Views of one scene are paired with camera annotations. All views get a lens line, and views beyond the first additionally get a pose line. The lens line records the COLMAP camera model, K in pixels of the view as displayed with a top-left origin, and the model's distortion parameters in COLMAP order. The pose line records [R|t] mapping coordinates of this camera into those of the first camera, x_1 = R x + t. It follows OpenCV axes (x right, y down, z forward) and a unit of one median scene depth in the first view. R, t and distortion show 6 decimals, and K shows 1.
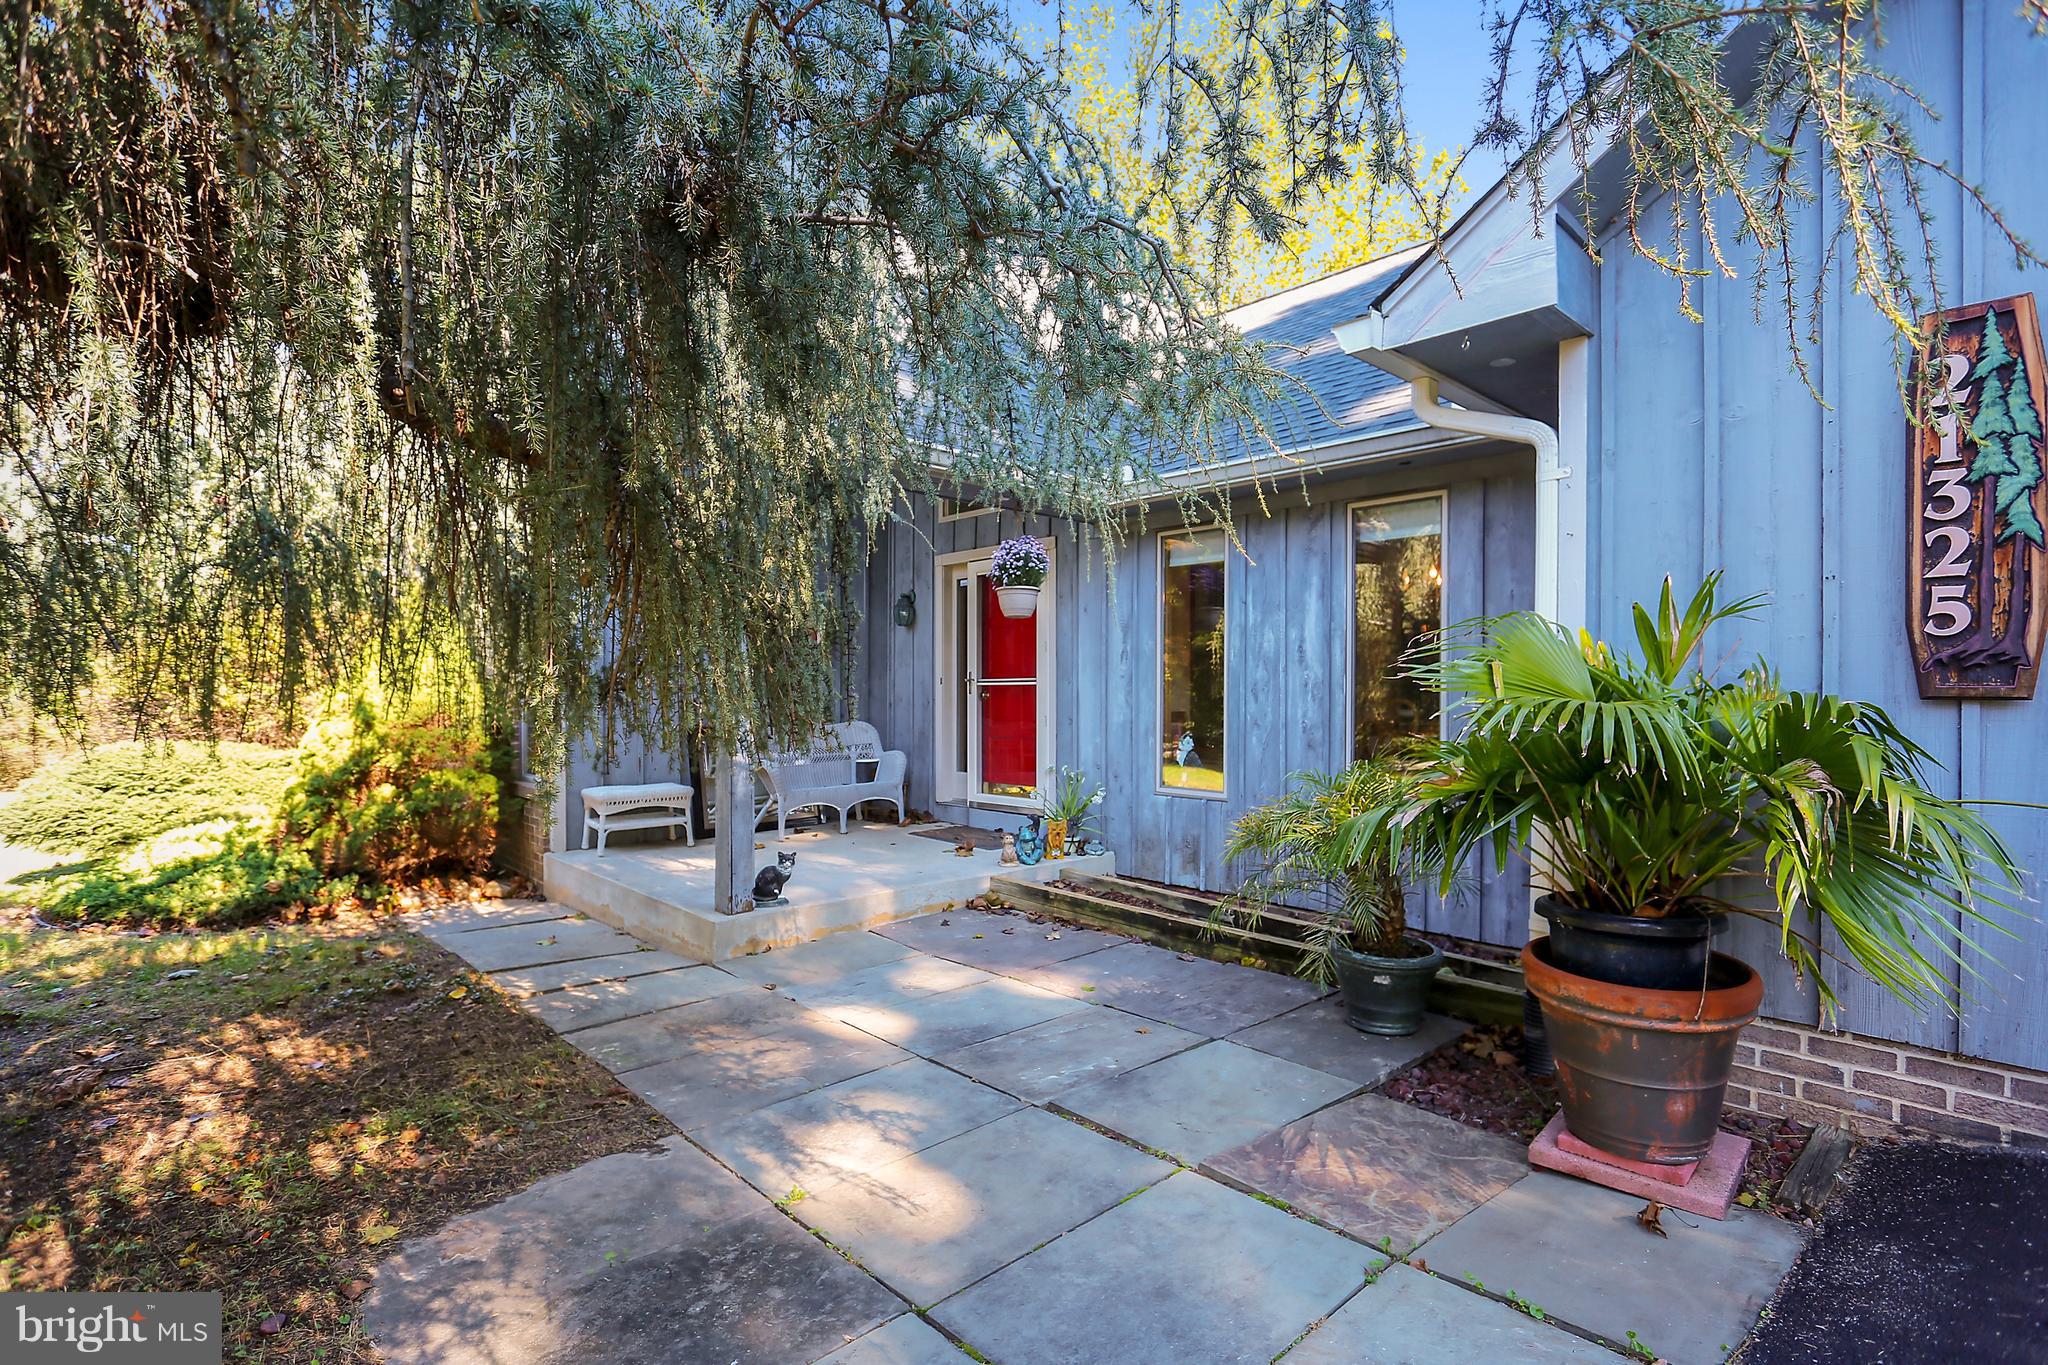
lens RADIAL K [[959.6, 0, 1021.8], [0, 959.6, 683.9], [0, 0, 1]] dist [-0.001587, -0.000034]
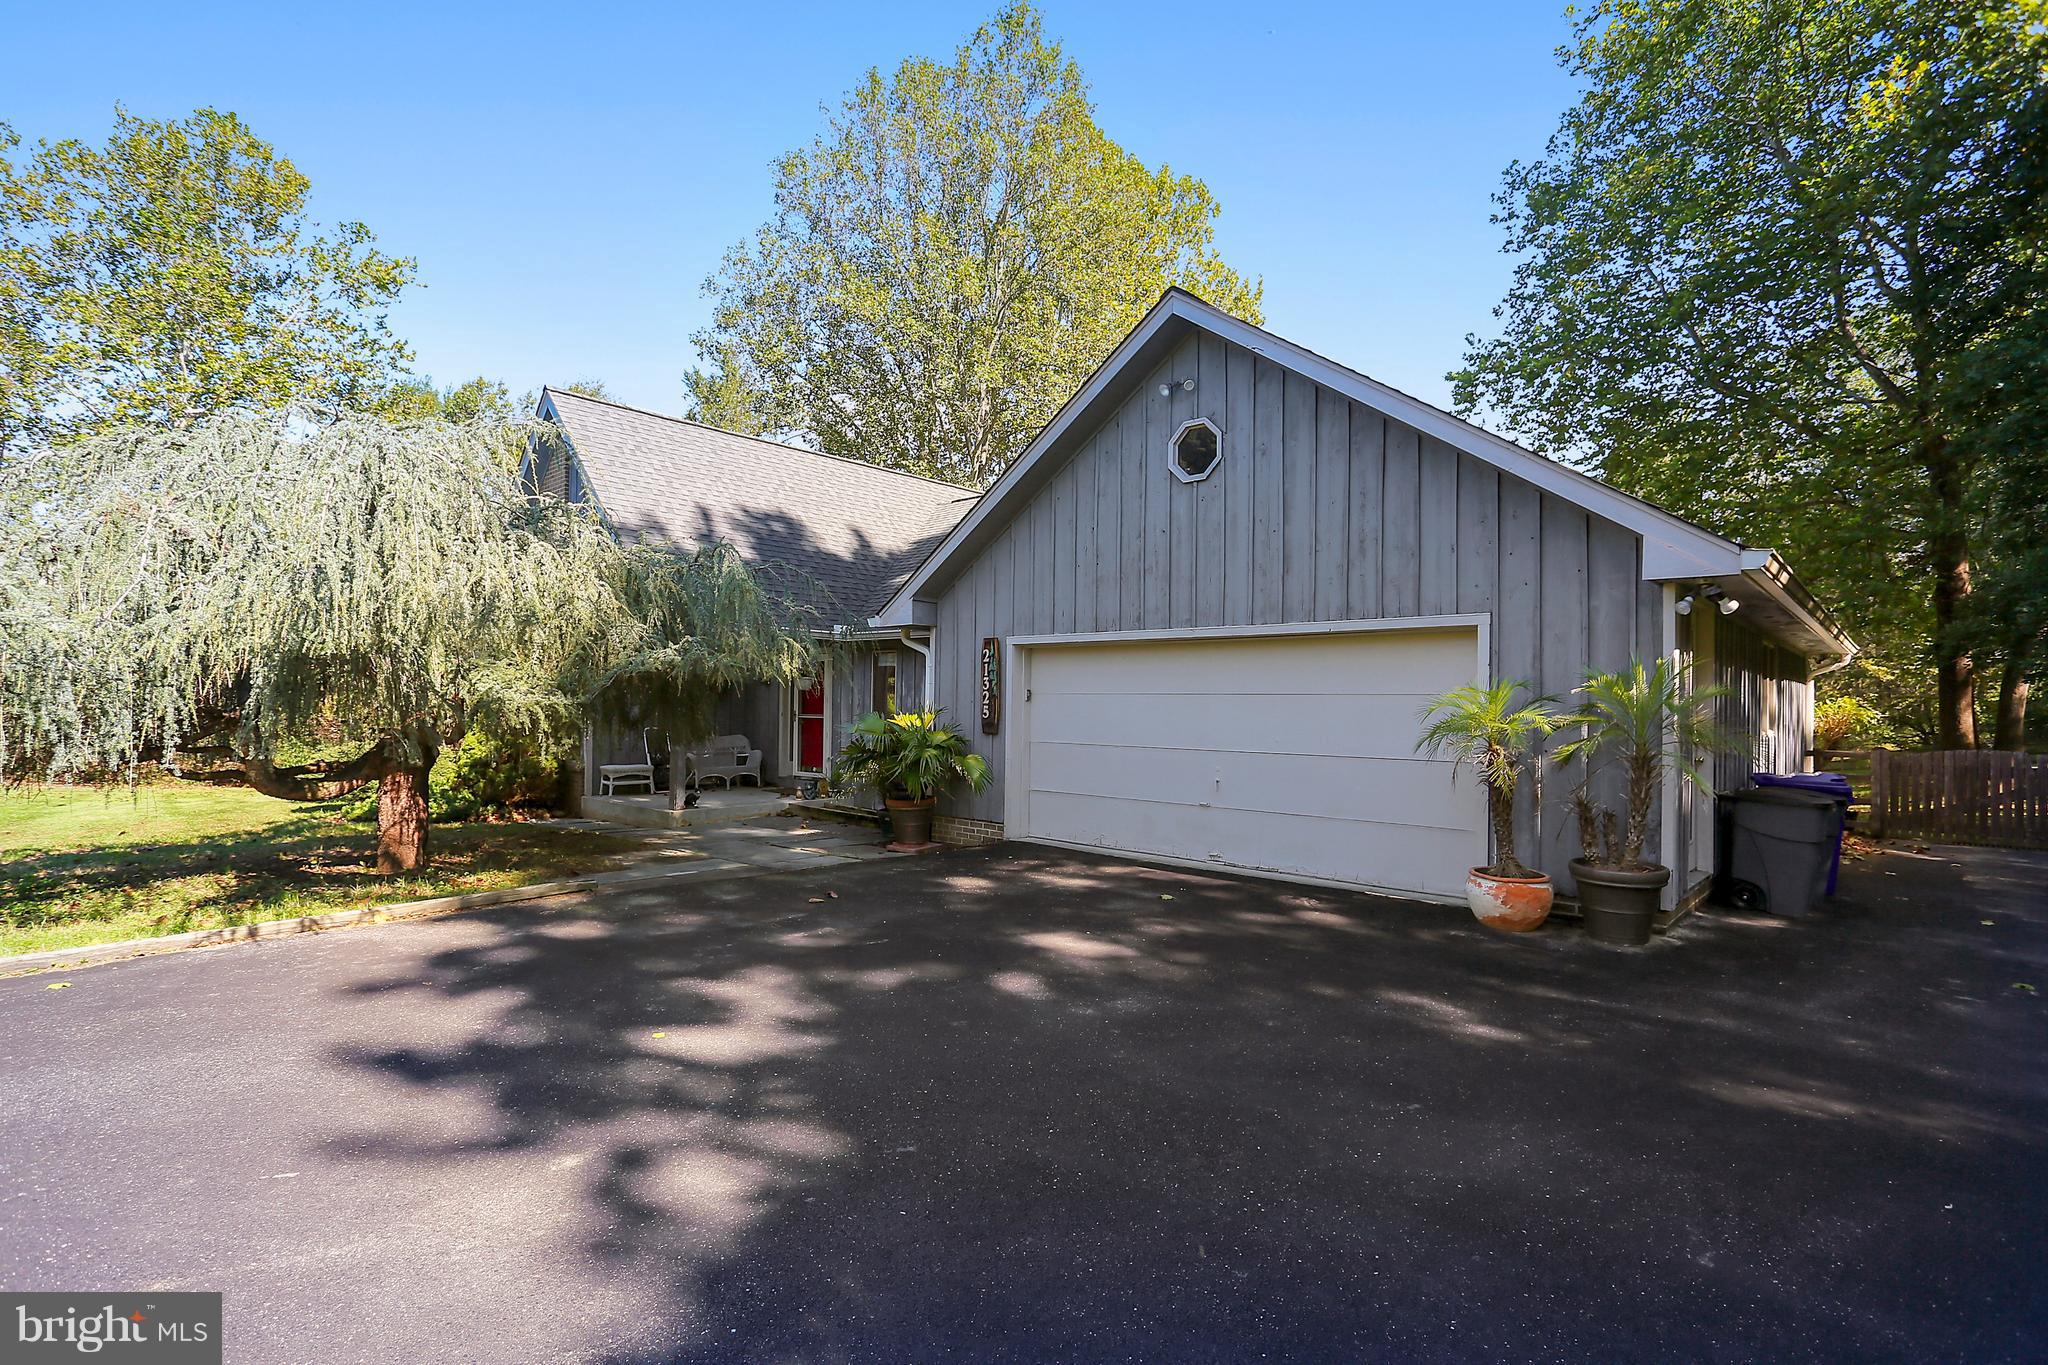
lens RADIAL K [[959.6, 0, 1027.0], [0, 959.6, 691.6], [0, 0, 1]] dist [-0.001587, -0.000034]
pose [[0.997076, 0.013810, 0.075158, 0.312692], [-0.013297, 0.999885, -0.007325, -0.050215], [-0.075251, 0.006304, 0.997145, -1.164126]]
